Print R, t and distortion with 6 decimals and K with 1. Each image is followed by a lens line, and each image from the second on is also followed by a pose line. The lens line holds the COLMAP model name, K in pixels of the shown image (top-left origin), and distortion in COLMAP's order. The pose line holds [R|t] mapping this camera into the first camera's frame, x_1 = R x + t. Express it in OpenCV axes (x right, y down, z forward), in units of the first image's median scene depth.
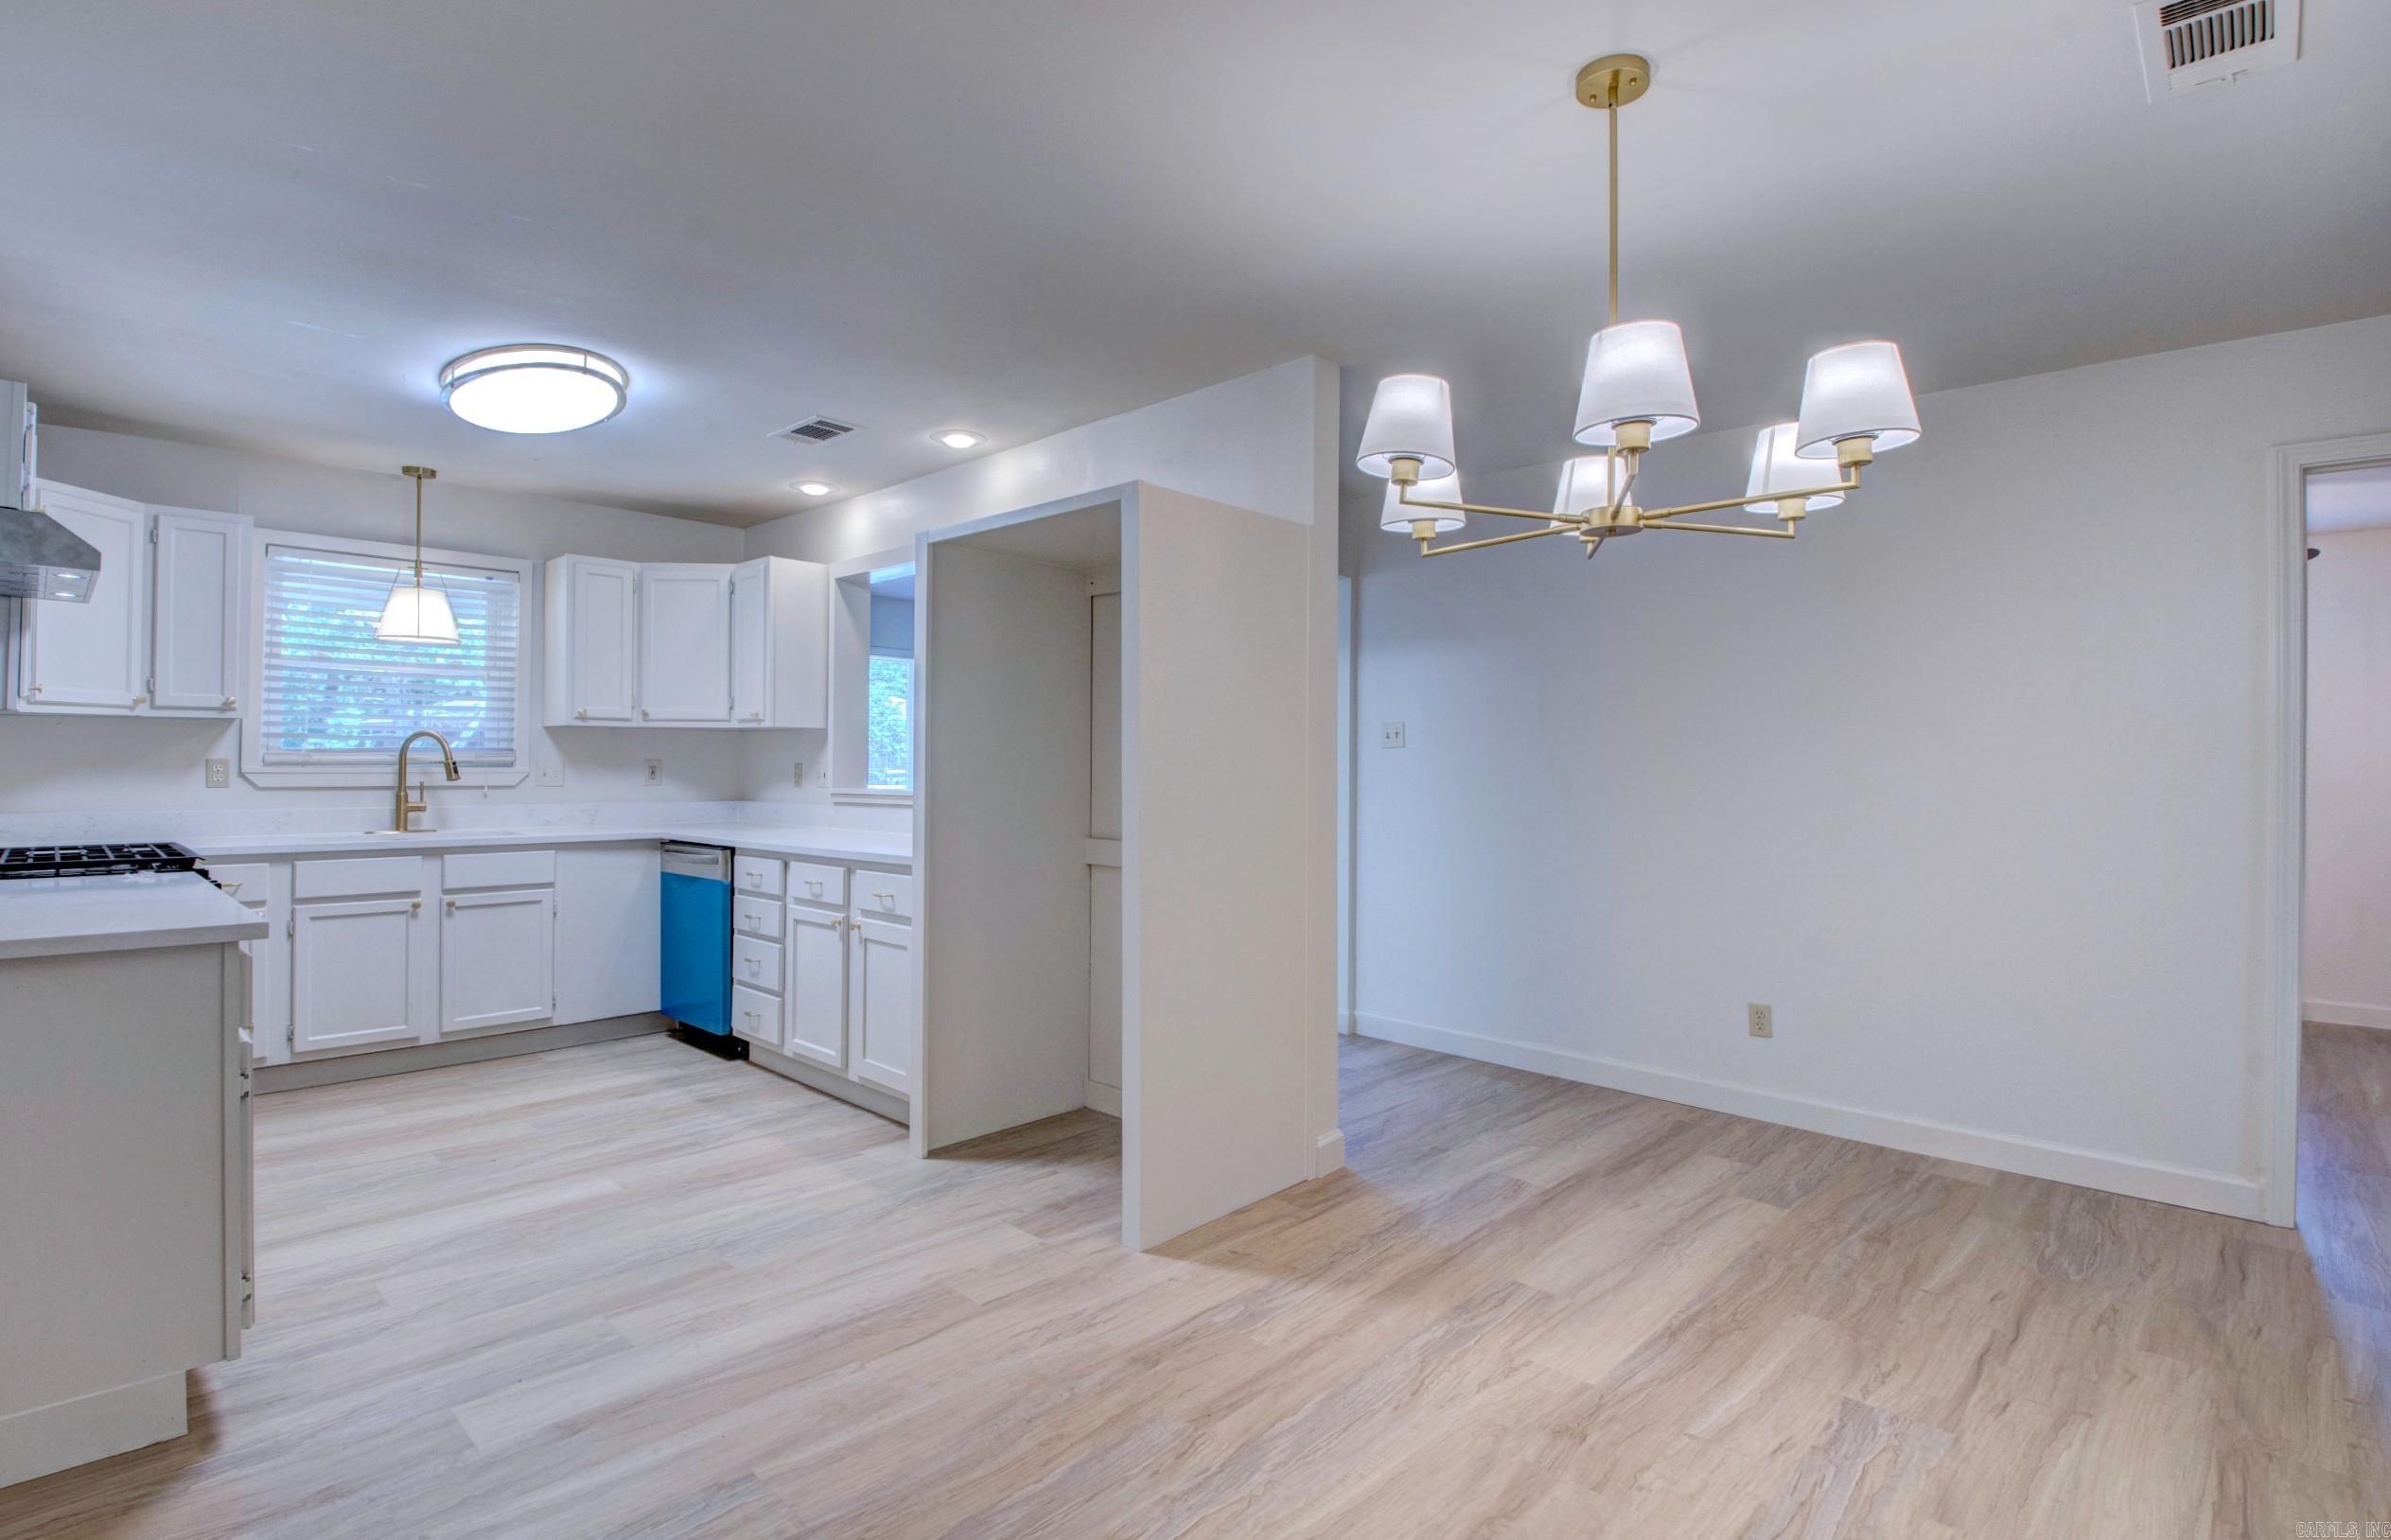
lens RADIAL K [[1141.3, 0, 1180.1], [0, 1141.3, 758.8], [0, 0, 1]] dist [0.023433, -0.030327]
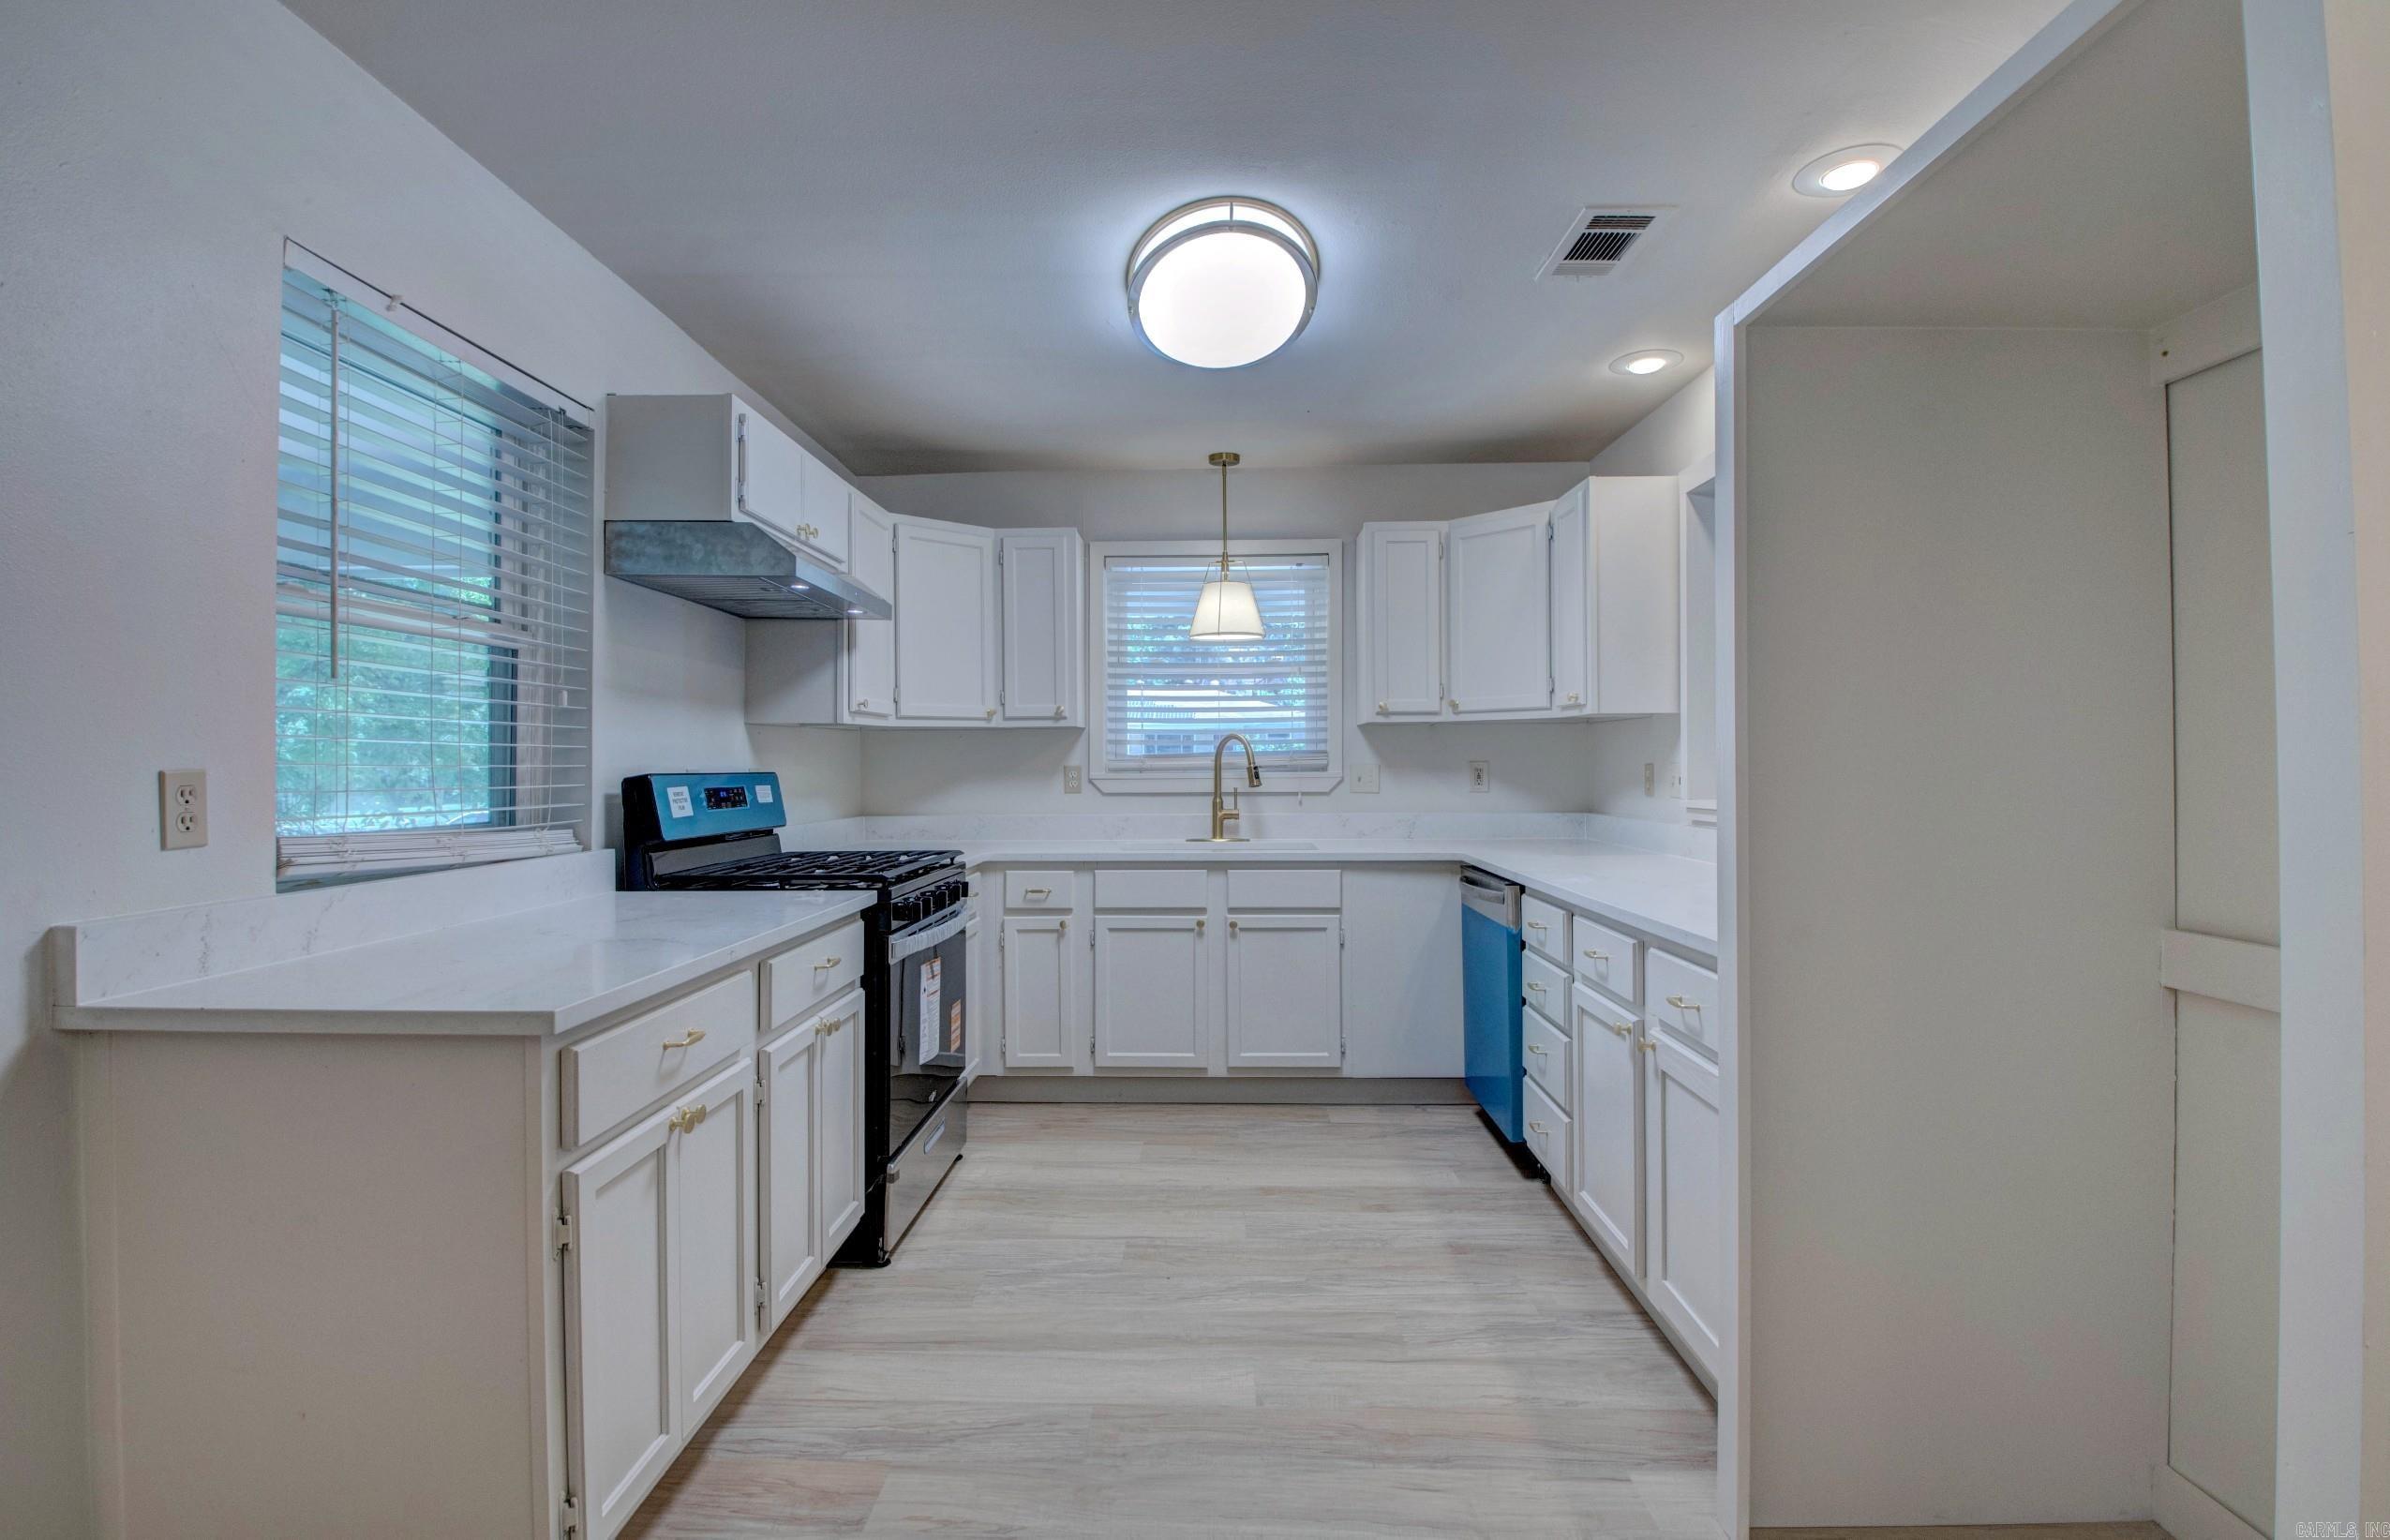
lens RADIAL K [[1109.3, 0, 1181.9], [0, 1109.3, 756.5], [0, 0, 1]] dist [0.023277, -0.030819]
pose [[0.678218, -0.015046, -0.734707, -0.027001], [0.014054, 0.999873, -0.007503, 0.000620], [0.734727, -0.005237, 0.678343, 0.459068]]
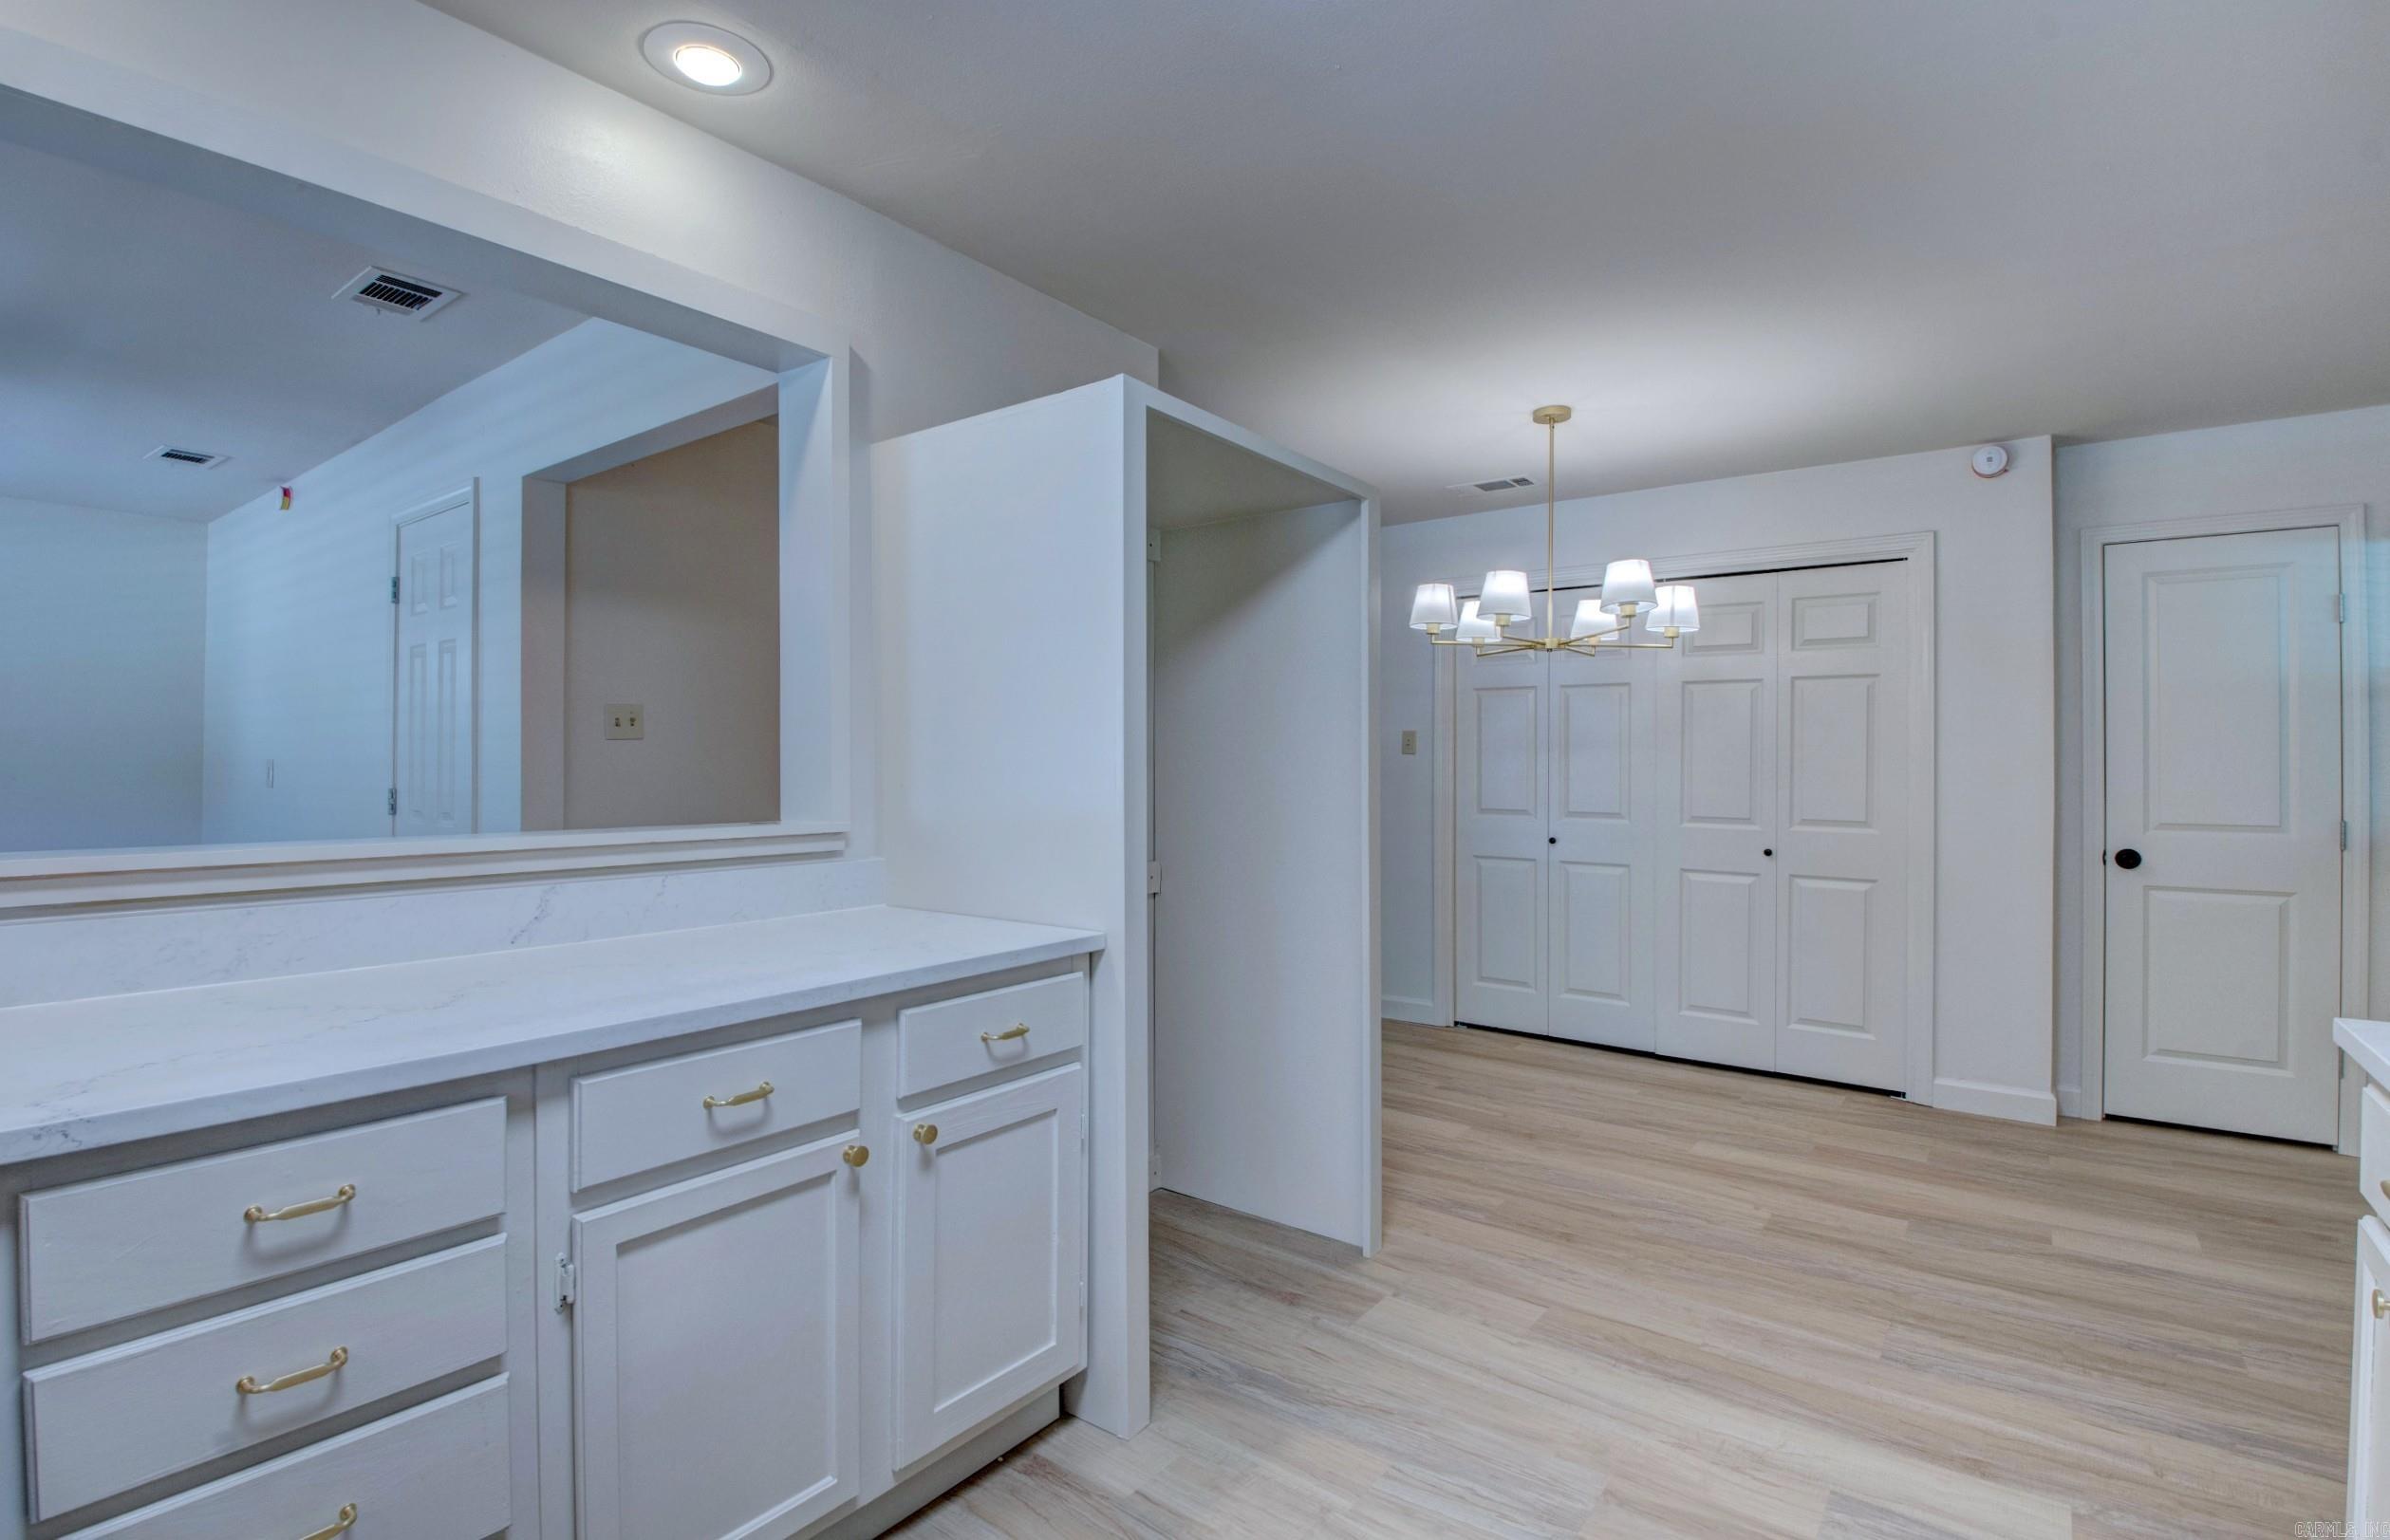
lens RADIAL K [[1140.7, 0, 1179.6], [0, 1140.7, 758.8], [0, 0, 1]] dist [0.023433, -0.030327]
pose [[-0.128639, -0.004014, 0.991683, -0.782635], [-0.013678, 0.999904, 0.002273, -0.005742], [-0.991597, -0.013272, -0.128682, 1.005331]]
